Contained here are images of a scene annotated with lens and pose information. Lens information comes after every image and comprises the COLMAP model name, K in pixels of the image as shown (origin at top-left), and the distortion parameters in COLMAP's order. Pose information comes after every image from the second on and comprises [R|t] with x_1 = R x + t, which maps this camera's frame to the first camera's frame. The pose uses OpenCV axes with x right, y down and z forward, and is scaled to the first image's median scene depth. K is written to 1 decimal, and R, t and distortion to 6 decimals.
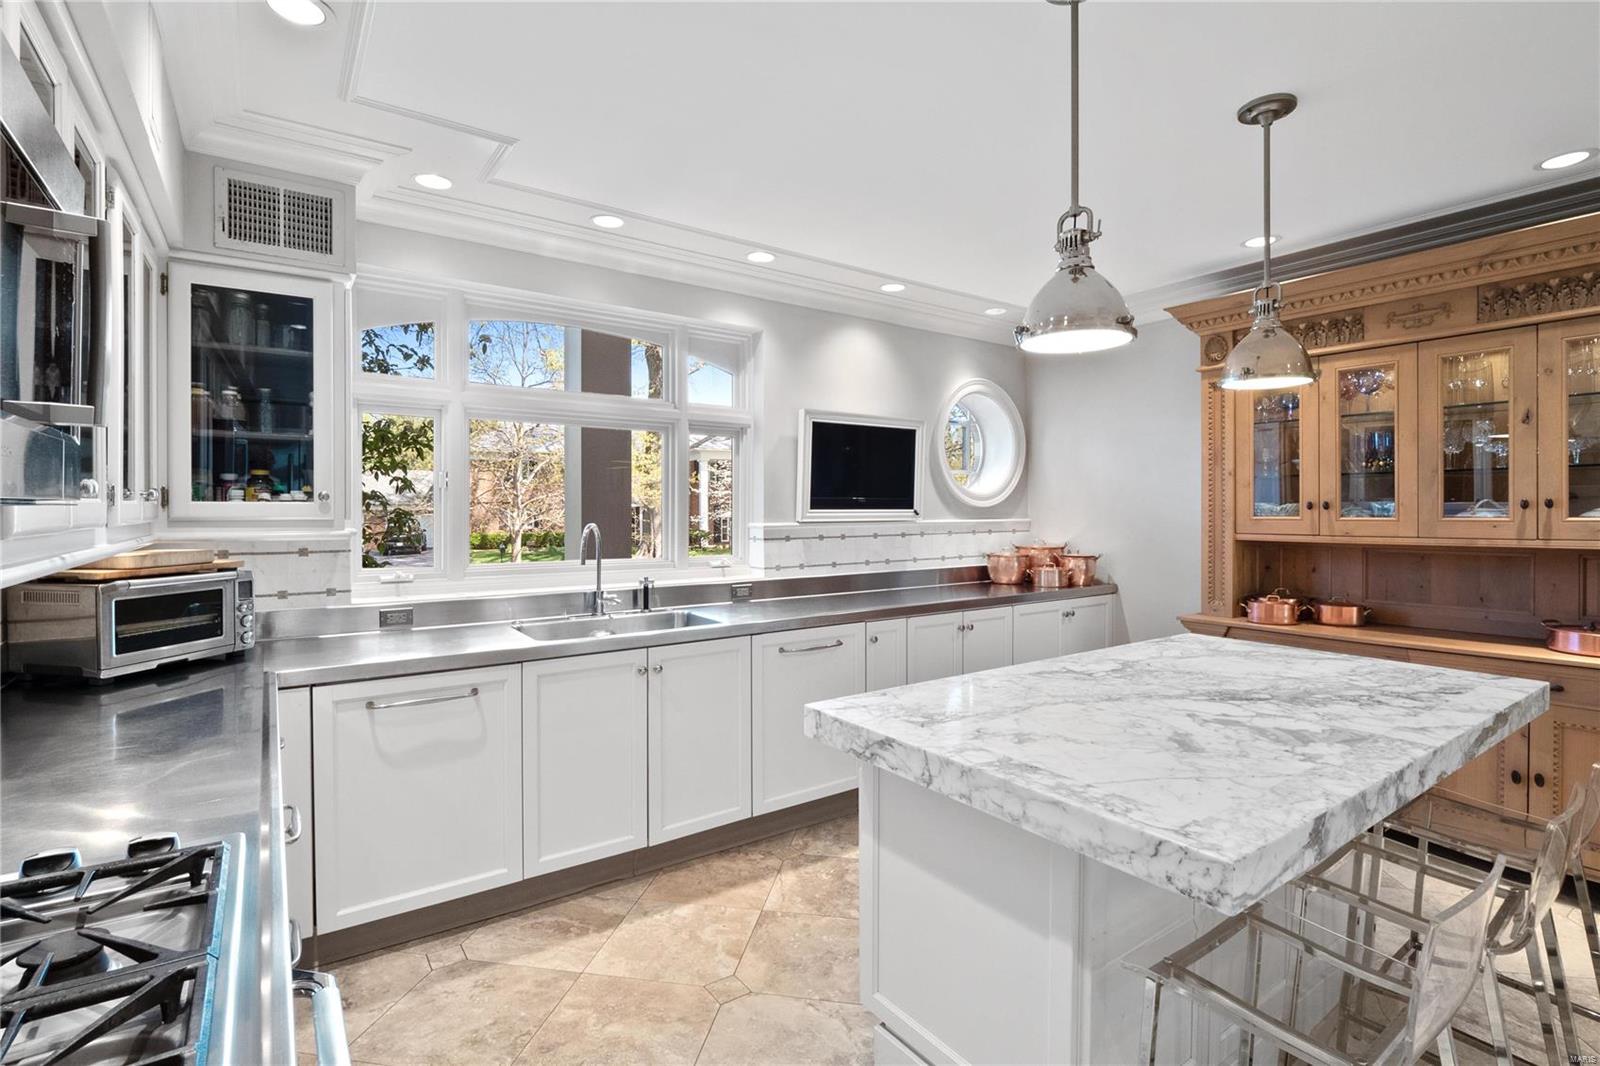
lens RADIAL K [[748.9, 0, 796.3], [0, 748.9, 511.3], [0, 0, 1]] dist [0.001216, 0.000512]
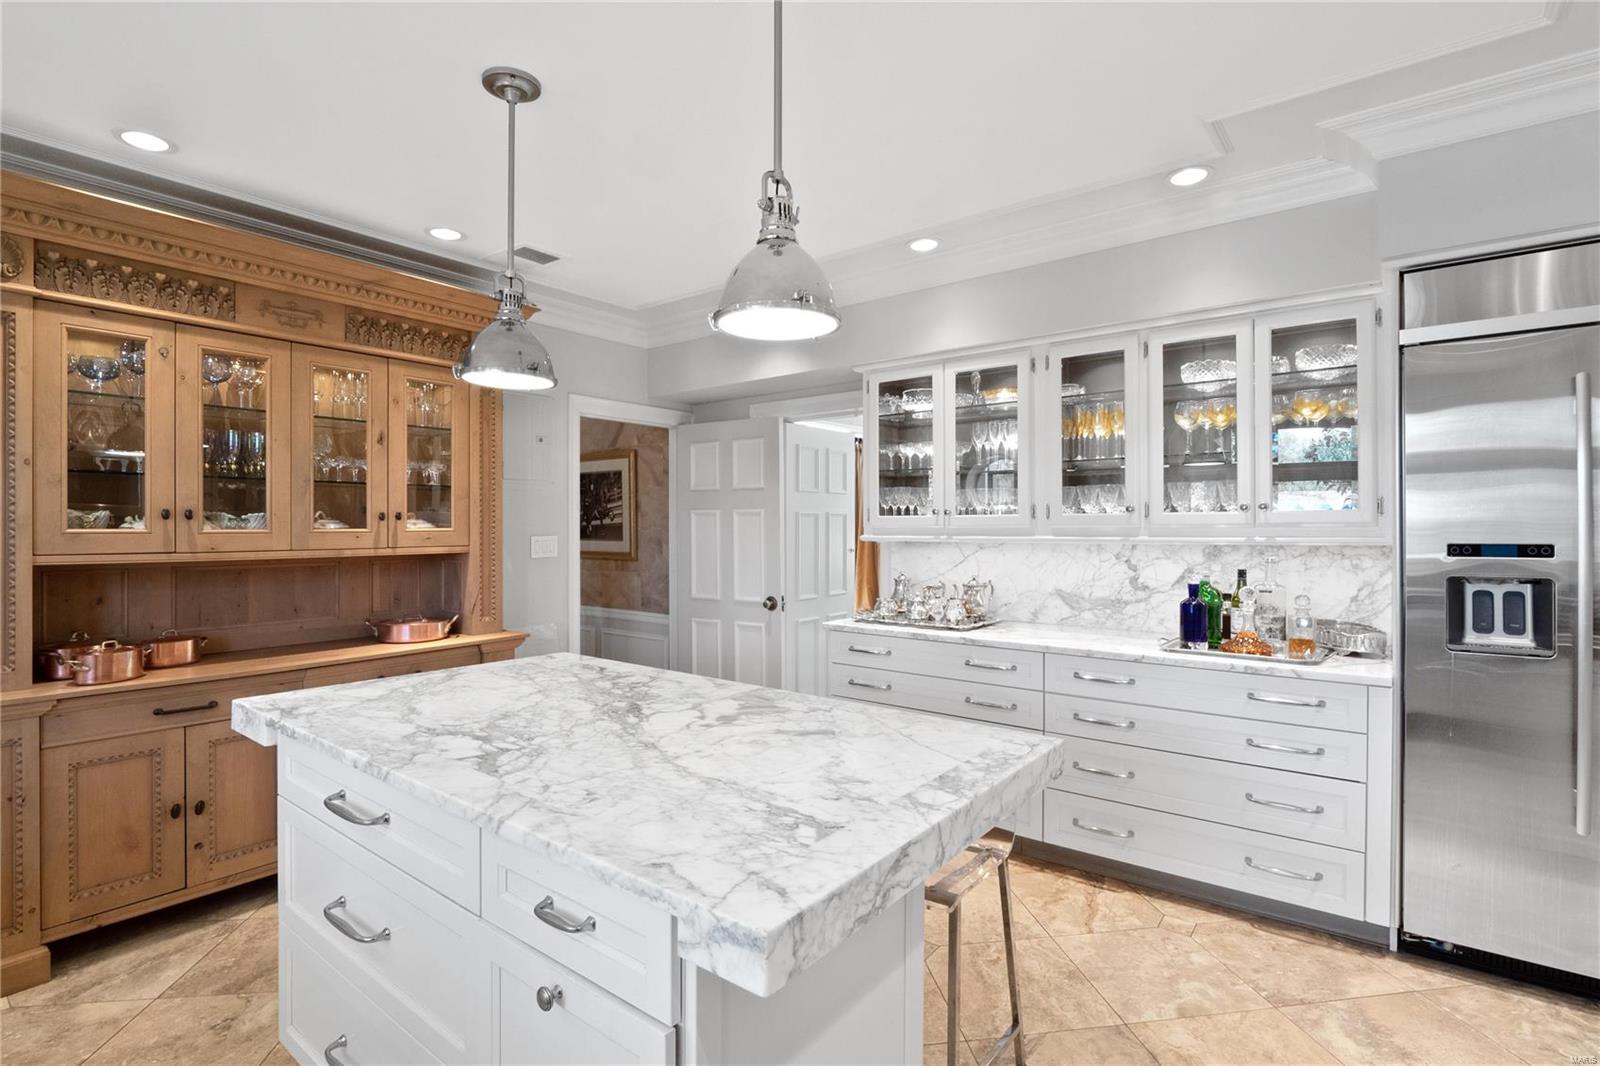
lens RADIAL K [[759.9, 0, 801.1], [0, 759.9, 524.0], [0, 0, 1]] dist [-0.001310, -0.013150]
pose [[-0.300244, 0.005335, 0.953847, -0.411554], [0.001082, 0.999986, -0.005252, 0.011769], [-0.953862, -0.000545, -0.300246, 1.056262]]
